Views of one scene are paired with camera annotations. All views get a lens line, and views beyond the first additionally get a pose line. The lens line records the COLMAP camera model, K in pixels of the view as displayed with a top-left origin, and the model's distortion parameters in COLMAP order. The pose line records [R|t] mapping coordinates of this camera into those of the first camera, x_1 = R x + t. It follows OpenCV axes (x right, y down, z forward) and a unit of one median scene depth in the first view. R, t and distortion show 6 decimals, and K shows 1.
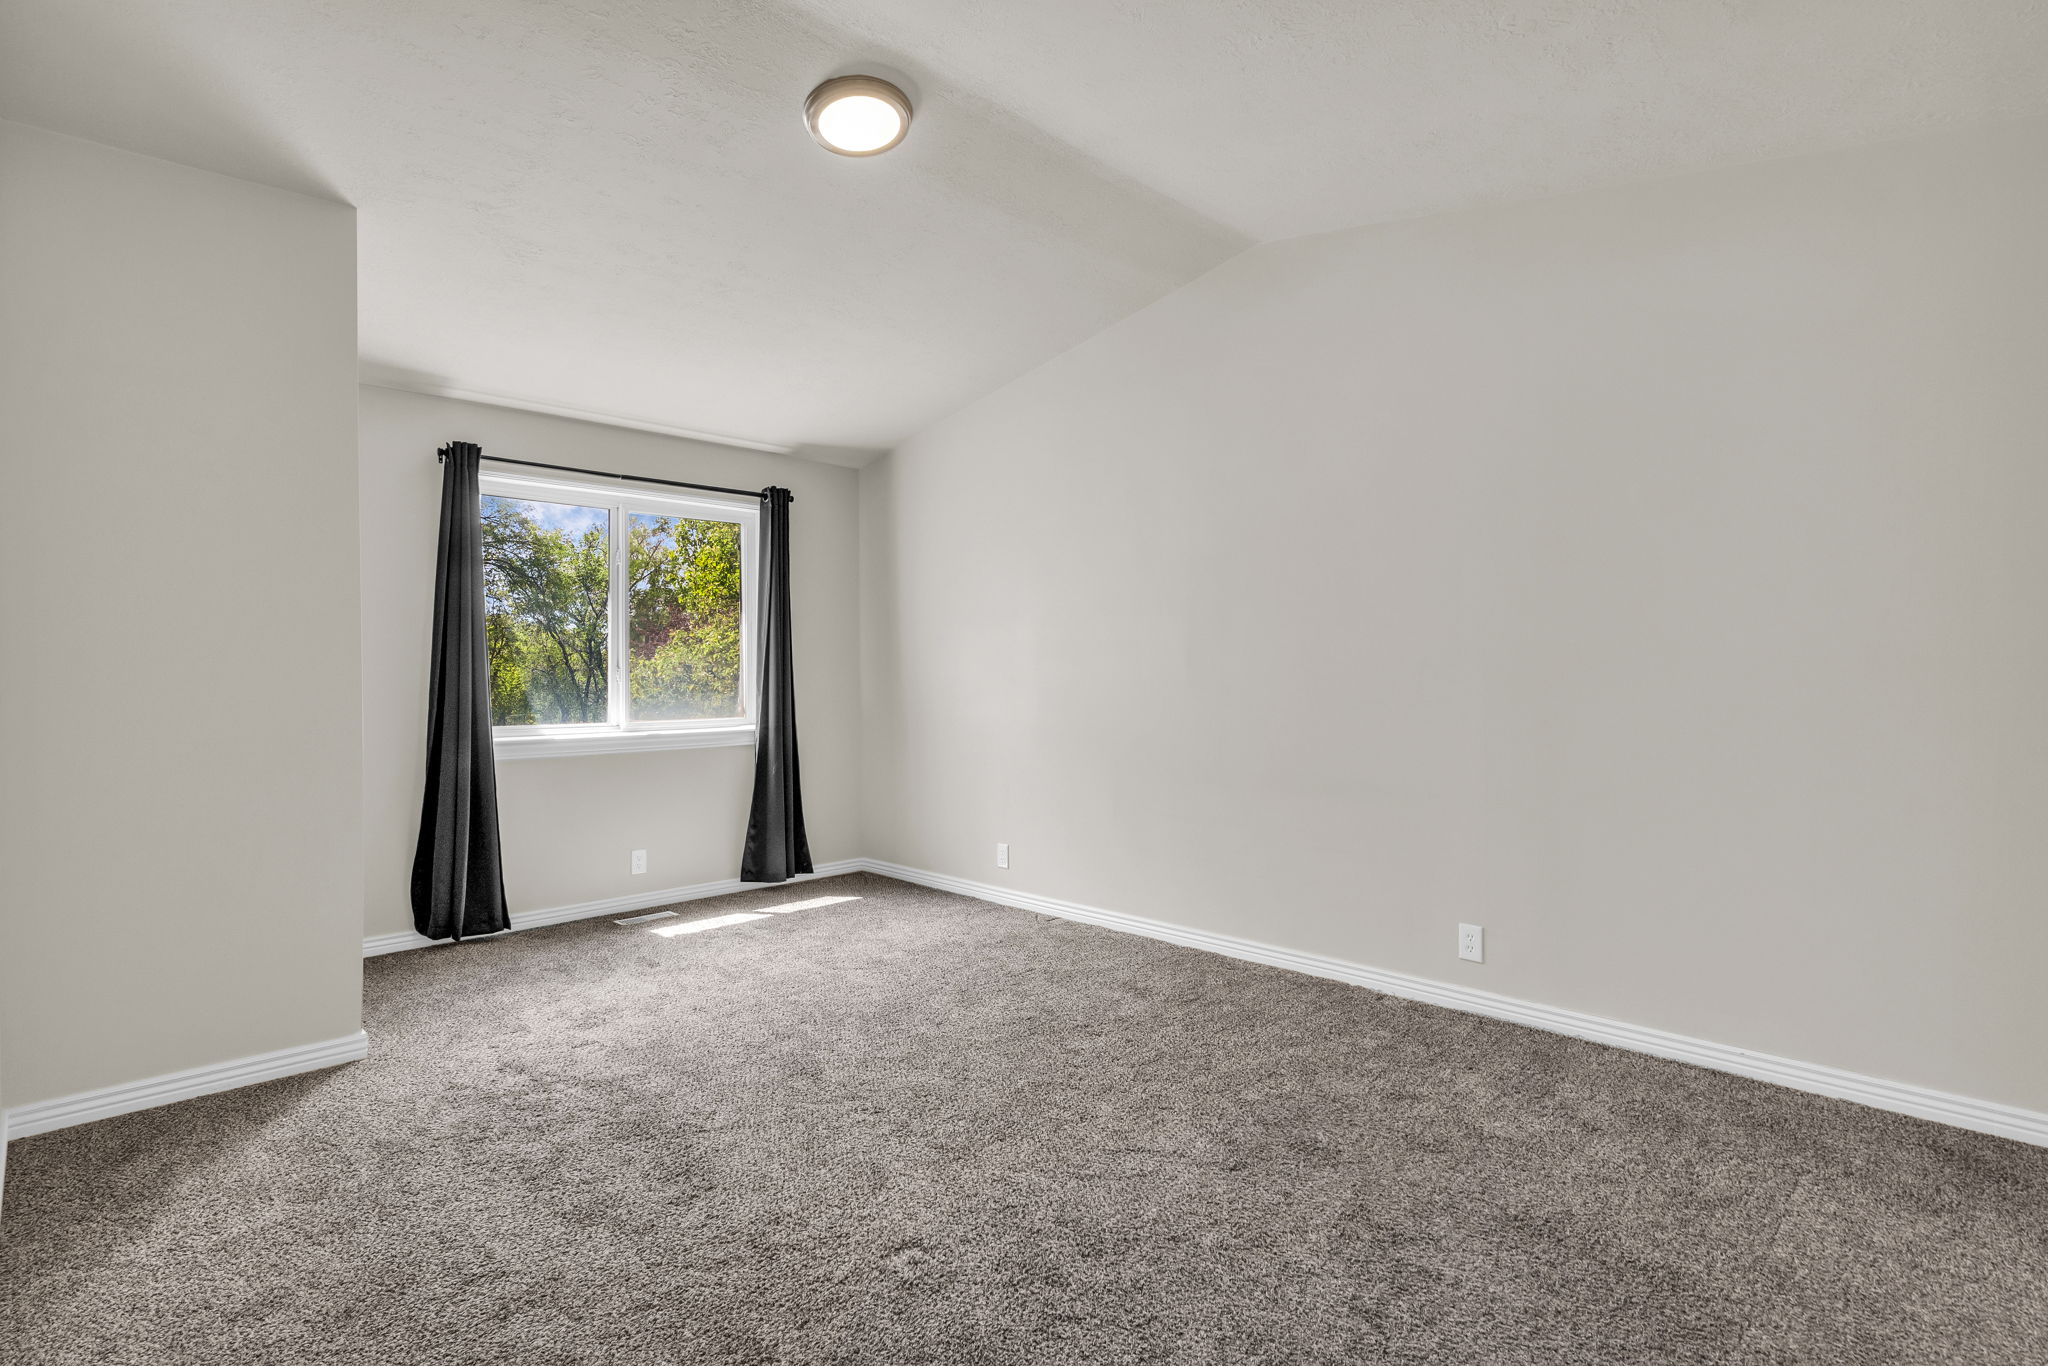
lens RADIAL K [[1001.9, 0, 1036.8], [0, 1001.9, 645.7], [0, 0, 1]] dist [0.002227, 0.000837]
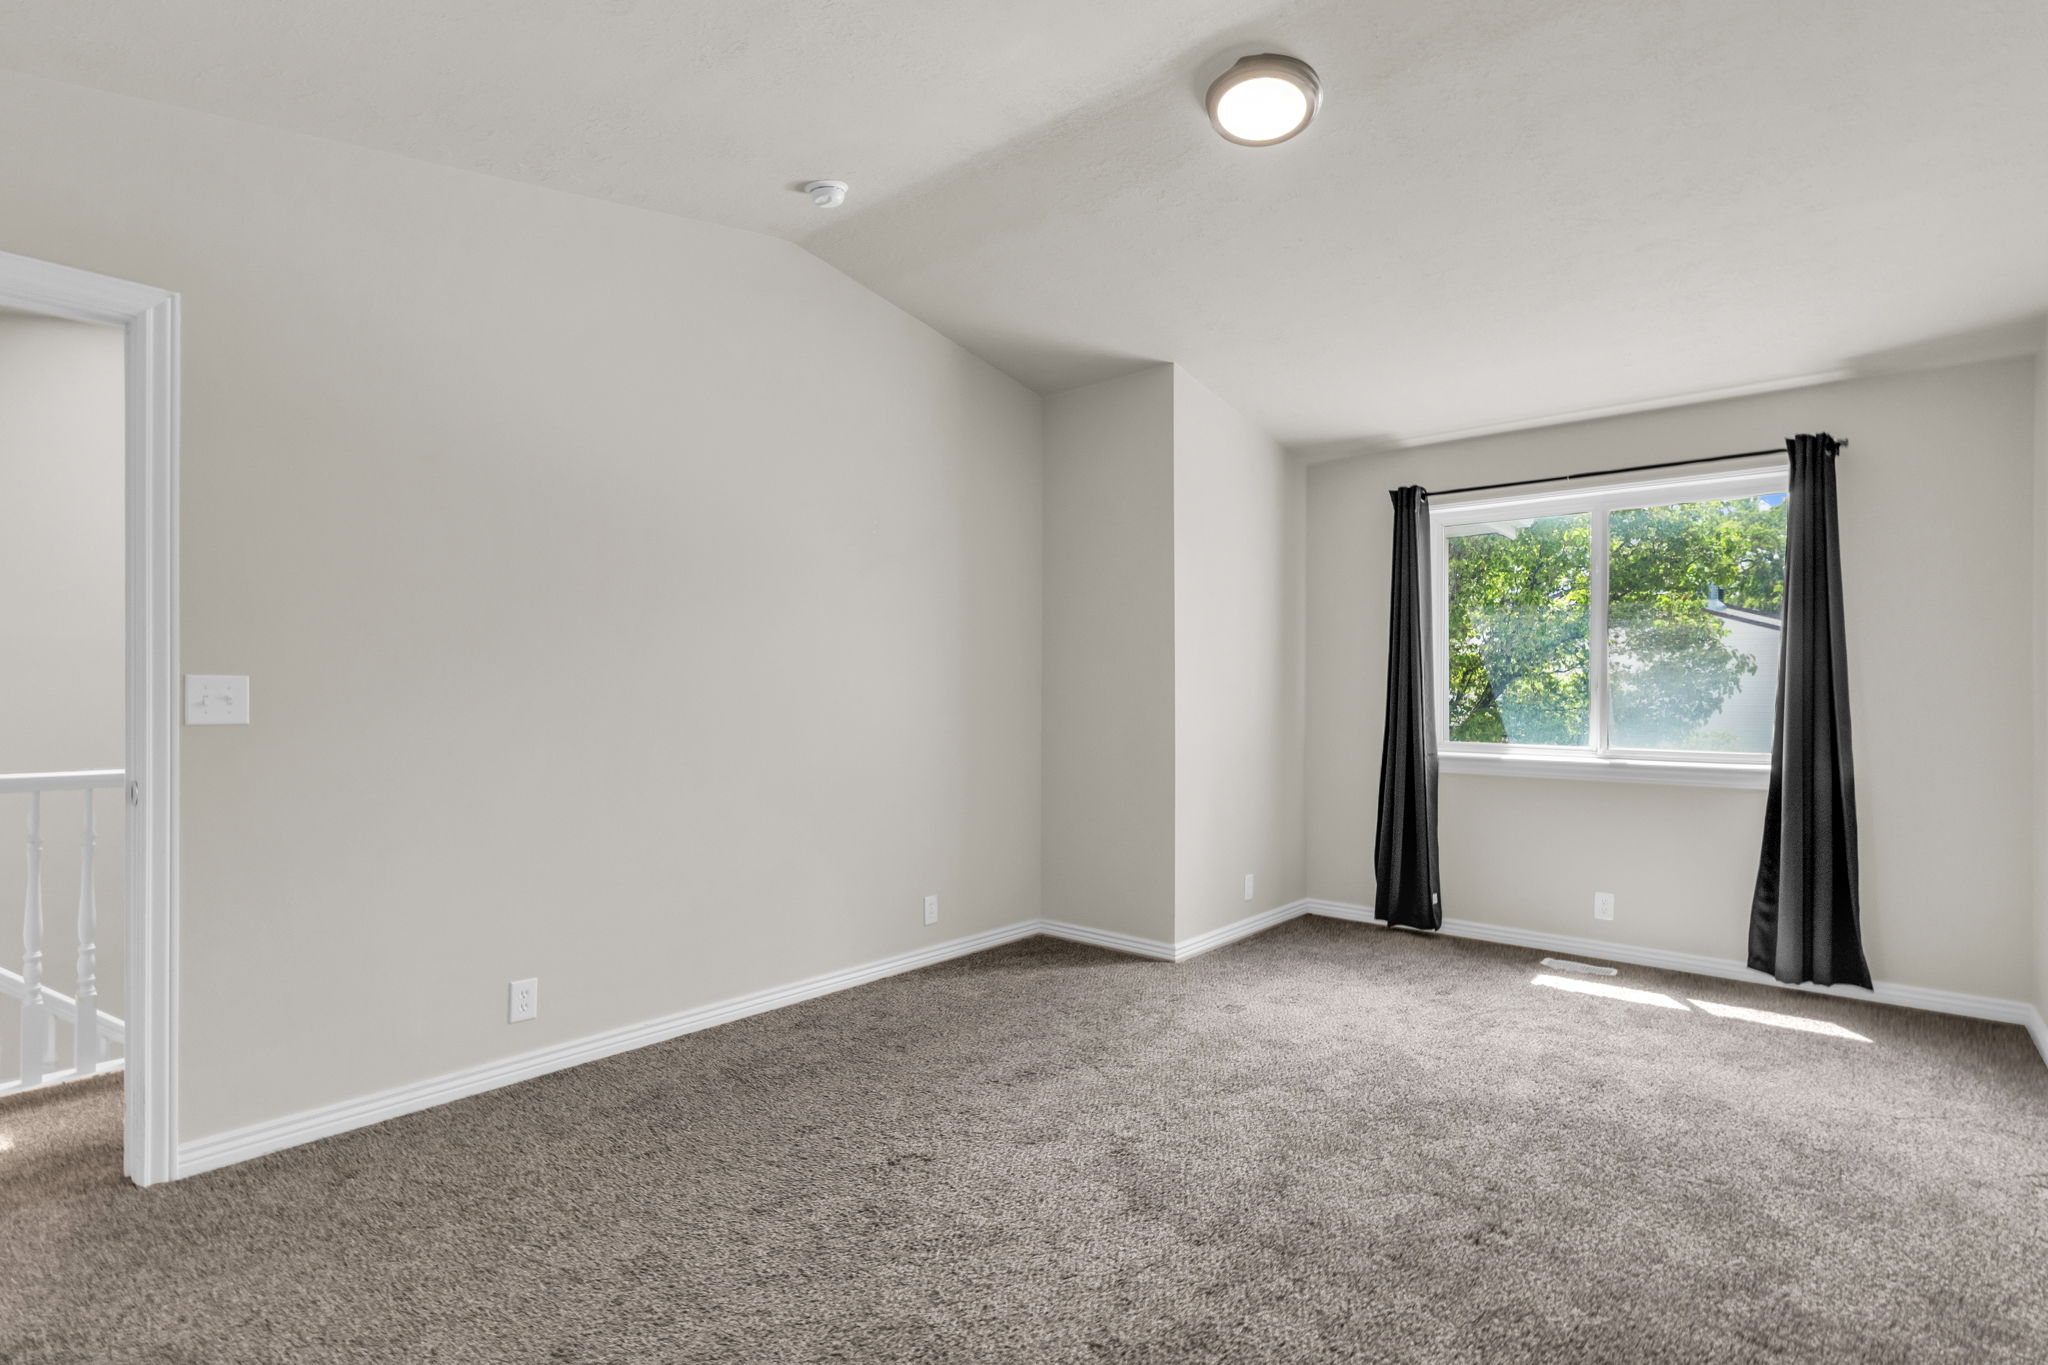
lens RADIAL K [[1000.5, 0, 1010.9], [0, 1000.5, 676.1], [0, 0, 1]] dist [0.002508, -0.000574]
pose [[0.076264, -0.009150, -0.997046, 0.500422], [0.023216, 0.999703, -0.007398, 0.008030], [0.996817, -0.022583, 0.076453, 0.464431]]
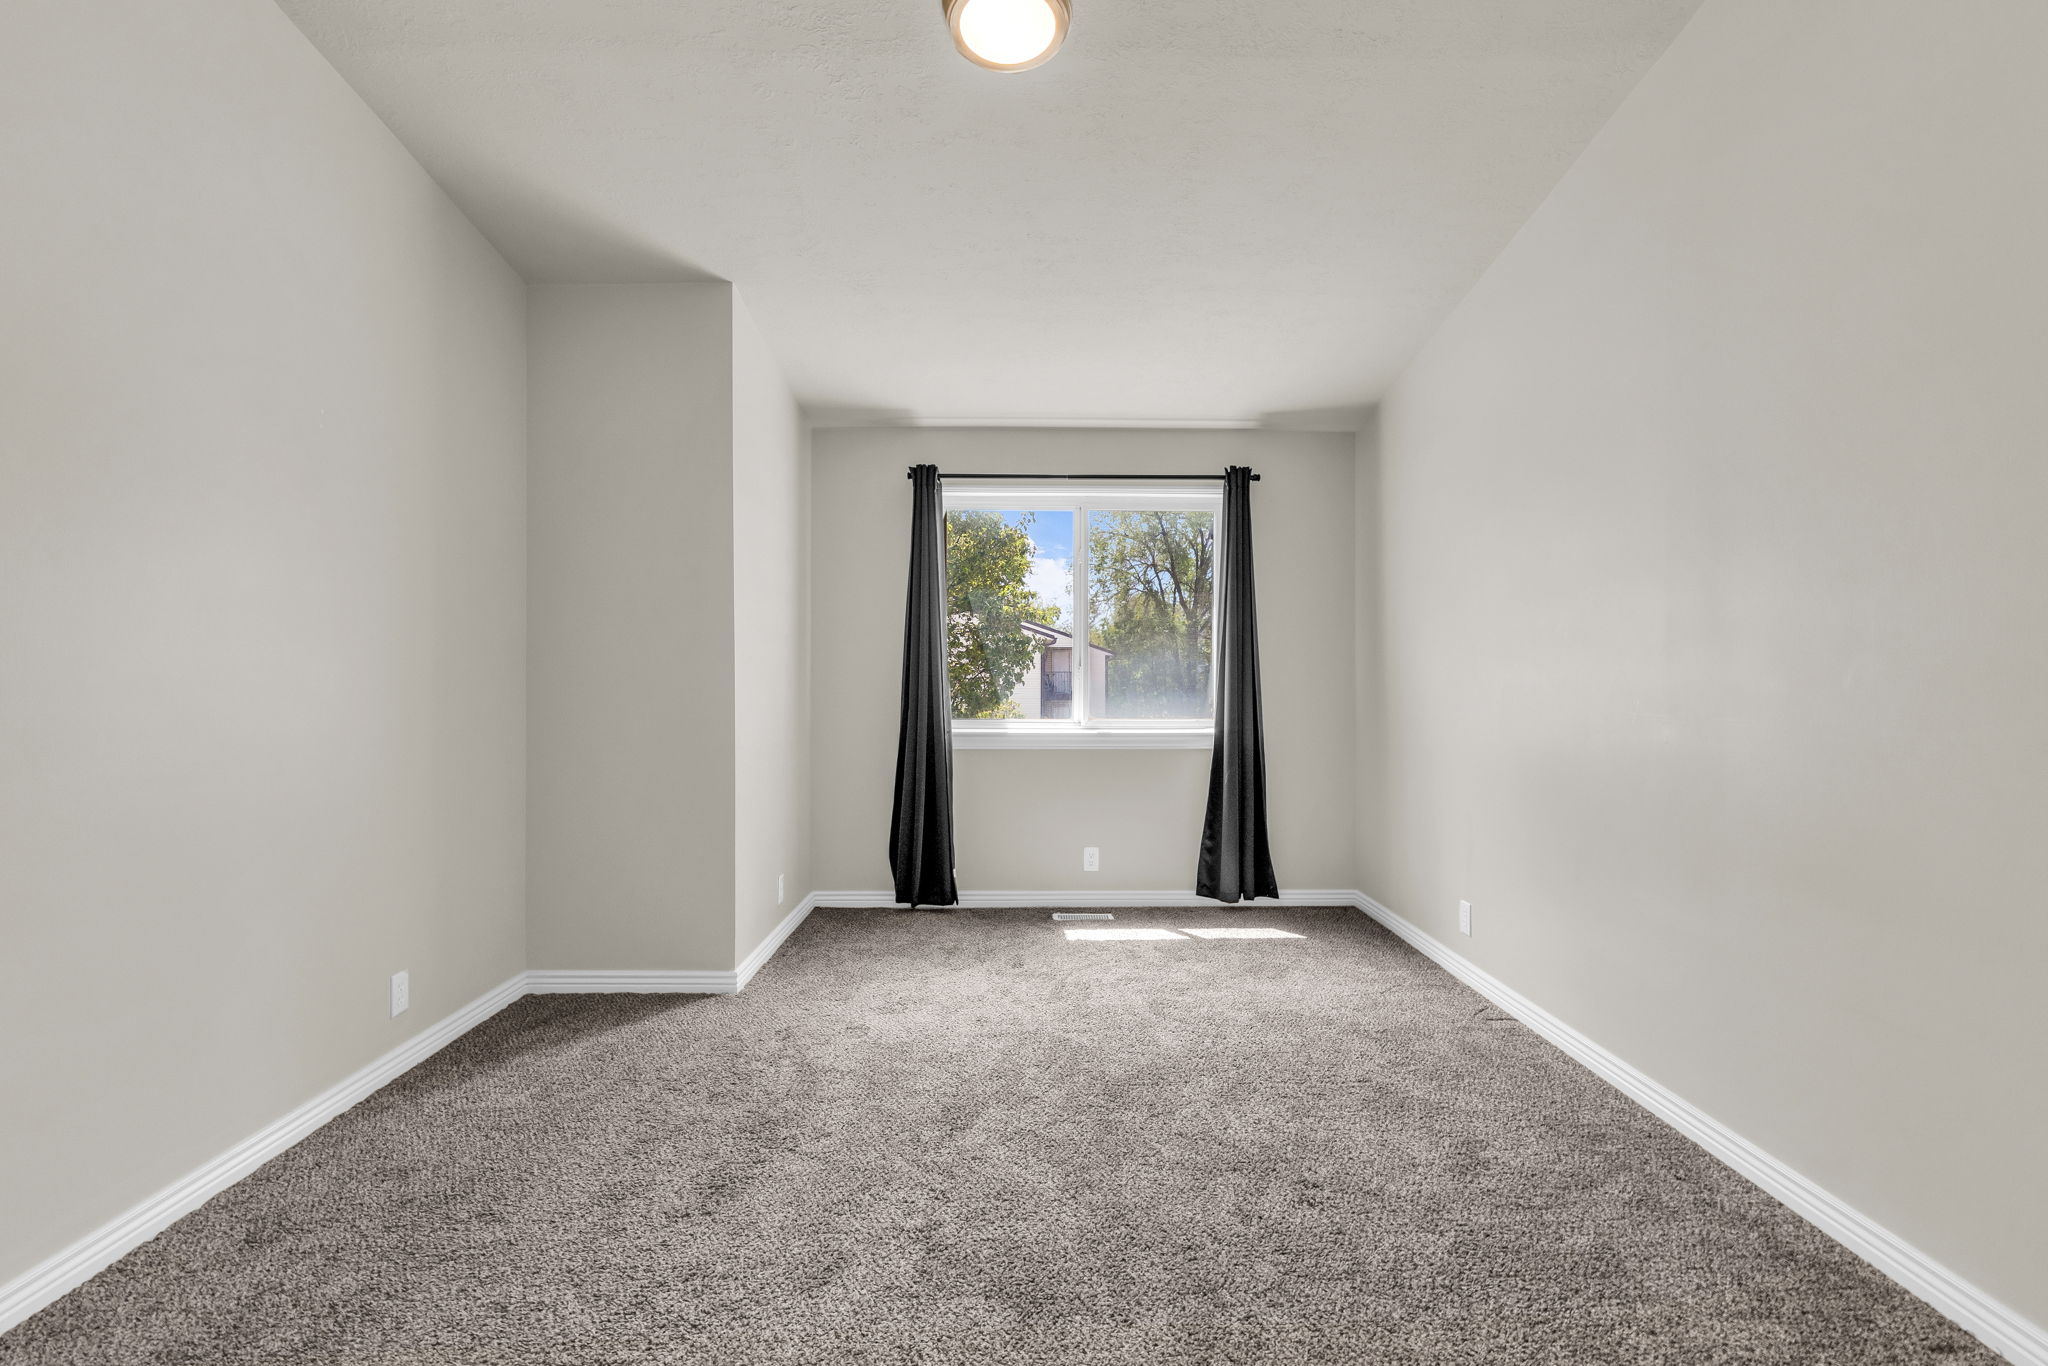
lens RADIAL K [[1001.9, 0, 1036.8], [0, 1001.9, 645.7], [0, 0, 1]] dist [0.002227, 0.000837]
pose [[0.723815, -0.009265, -0.689932, 0.287013], [0.012626, 0.999920, -0.000182, 0.002352], [0.689879, -0.008579, 0.723874, 0.268799]]
